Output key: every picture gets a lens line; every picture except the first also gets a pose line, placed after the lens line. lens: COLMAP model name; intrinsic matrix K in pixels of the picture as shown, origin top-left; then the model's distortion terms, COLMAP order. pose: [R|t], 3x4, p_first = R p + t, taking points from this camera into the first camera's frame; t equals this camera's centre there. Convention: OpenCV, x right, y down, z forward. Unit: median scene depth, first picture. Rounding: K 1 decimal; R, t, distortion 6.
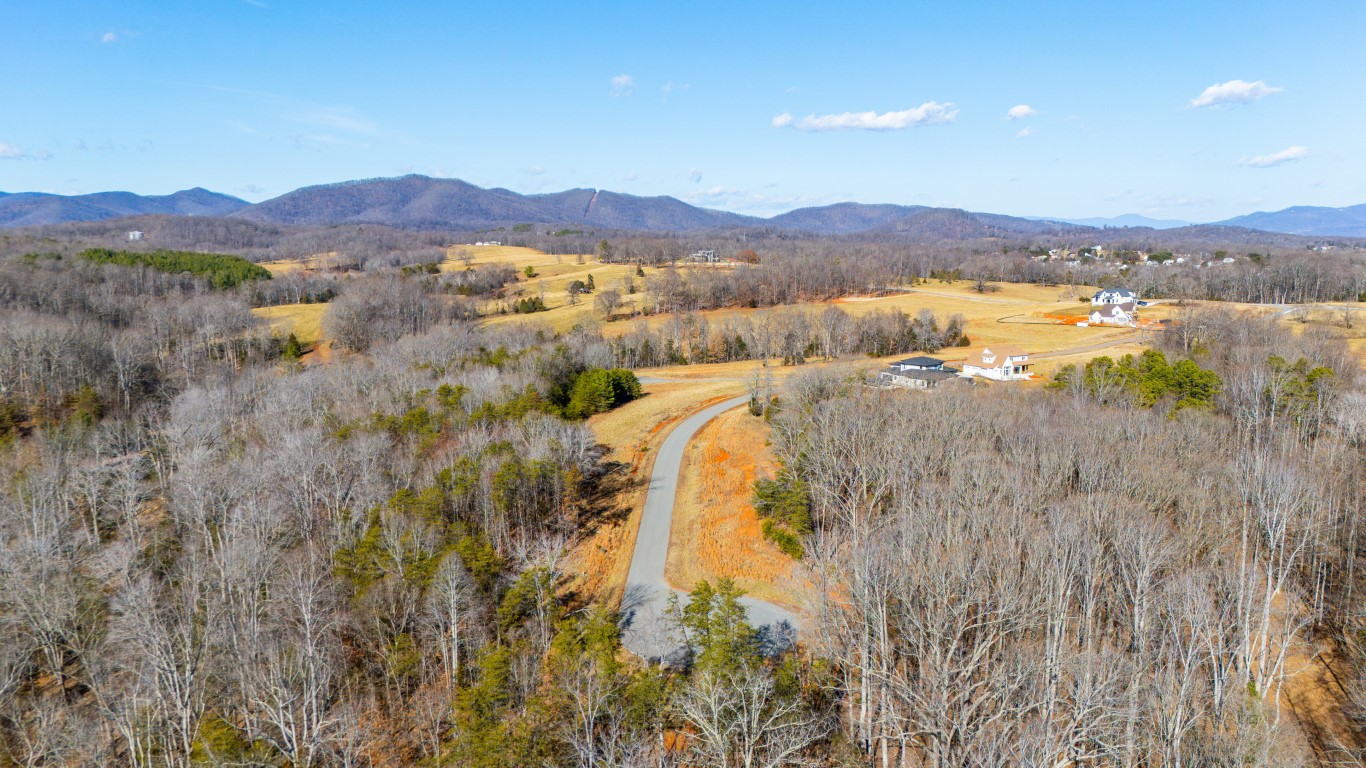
lens RADIAL K [[995.9, 0, 684.5], [0, 995.9, 385.1], [0, 0, 1]] dist [0.082931, -0.084699]
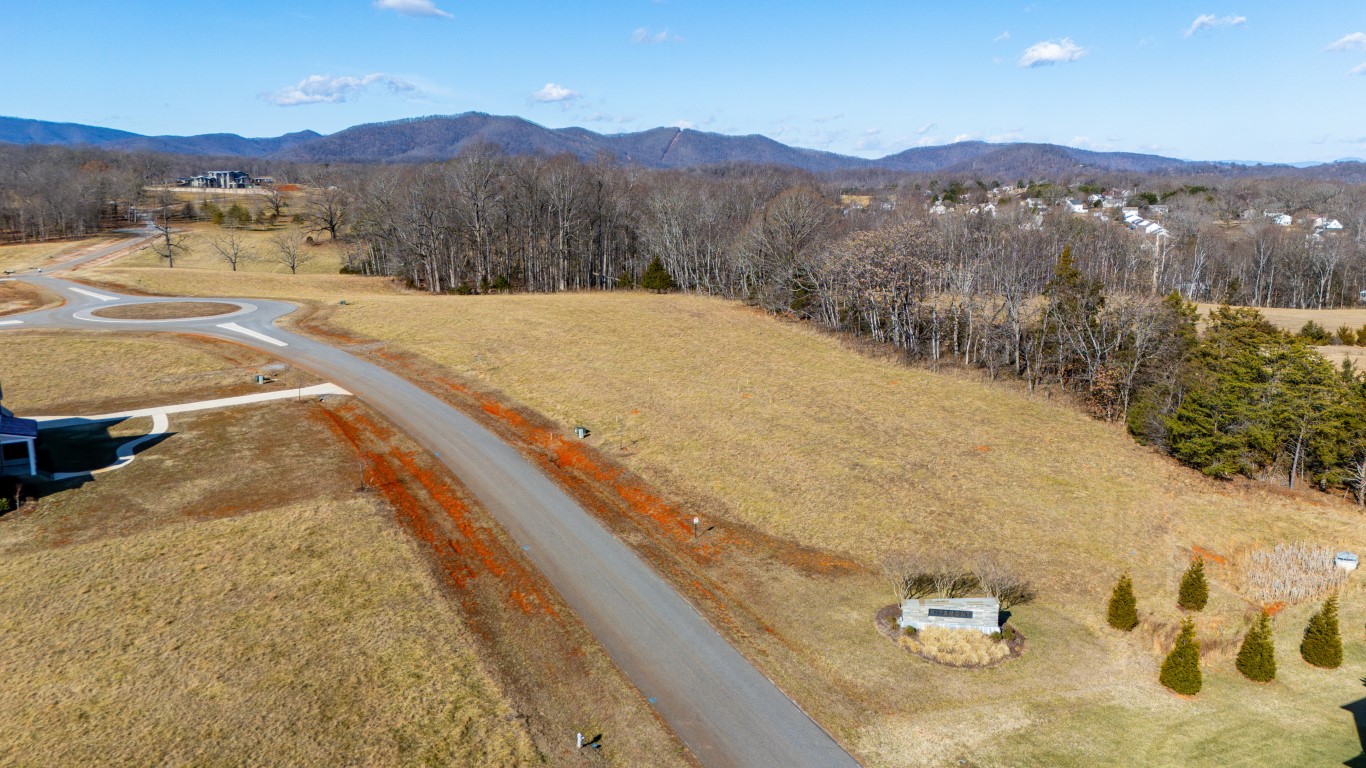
lens RADIAL K [[995.9, 0, 684.5], [0, 995.9, 385.1], [0, 0, 1]] dist [0.082931, -0.084699]
pose [[0.986324, 0.035512, -0.160946, 0.642320], [-0.027140, 0.998176, 0.053923, -0.061546], [0.162567, -0.048817, 0.985489, 0.606961]]
